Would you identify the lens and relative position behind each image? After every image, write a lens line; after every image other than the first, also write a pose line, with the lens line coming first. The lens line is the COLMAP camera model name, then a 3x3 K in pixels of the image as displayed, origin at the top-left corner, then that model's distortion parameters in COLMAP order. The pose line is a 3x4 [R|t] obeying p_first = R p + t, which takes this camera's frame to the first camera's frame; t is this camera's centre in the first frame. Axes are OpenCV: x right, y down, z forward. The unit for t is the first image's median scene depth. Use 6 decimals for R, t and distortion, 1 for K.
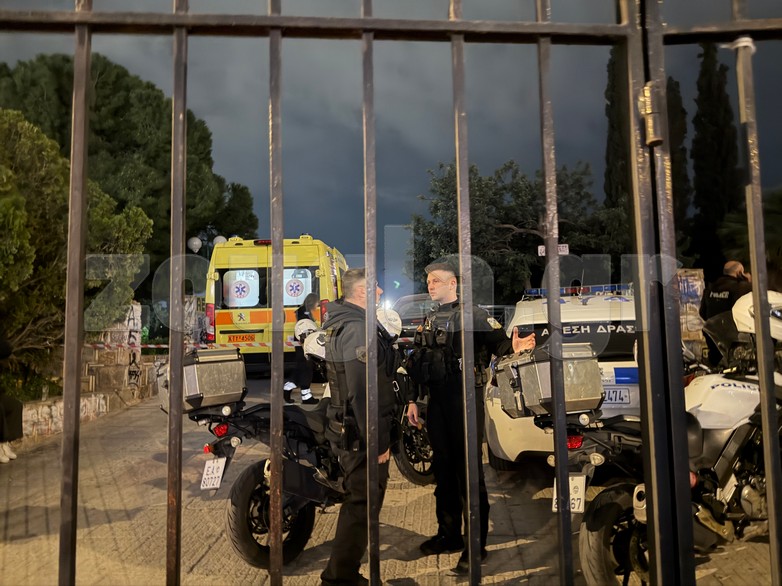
lens RADIAL K [[548.5, 0, 391.6], [0, 548.5, 290.8], [0, 0, 1]] dist [0.051000, -0.063087]
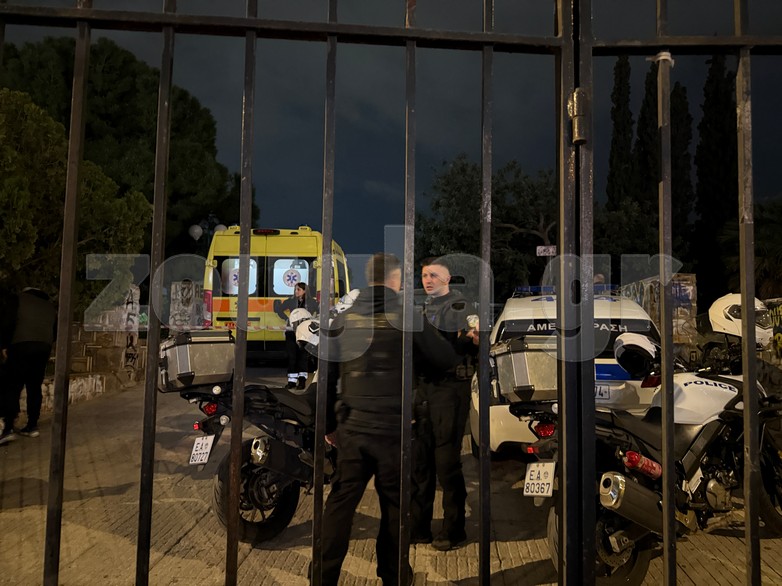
lens RADIAL K [[548.4, 0, 391.0], [0, 548.4, 293.0], [0, 0, 1]] dist [0.050061, -0.067024]
pose [[0.999324, 0.036733, -0.001200, 0.015592], [-0.036716, 0.999255, 0.011887, 0.007258], [0.001635, -0.011835, 0.999929, -0.023402]]
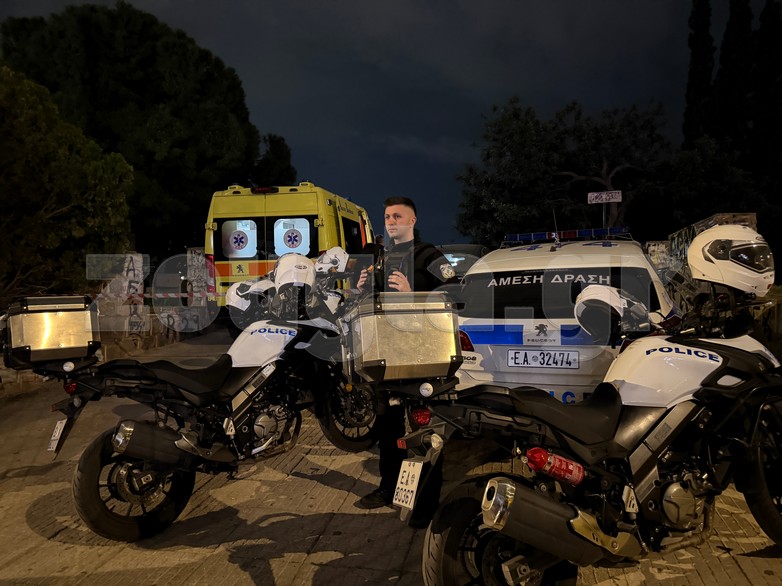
lens RADIAL K [[548.4, 0, 391.0], [0, 548.4, 293.0], [0, 0, 1]] dist [0.050061, -0.067024]
pose [[0.990785, 0.008501, -0.135174, 0.221249], [0.002847, 0.996500, 0.083539, 0.019120], [0.135411, -0.083154, 0.987294, 0.139964]]
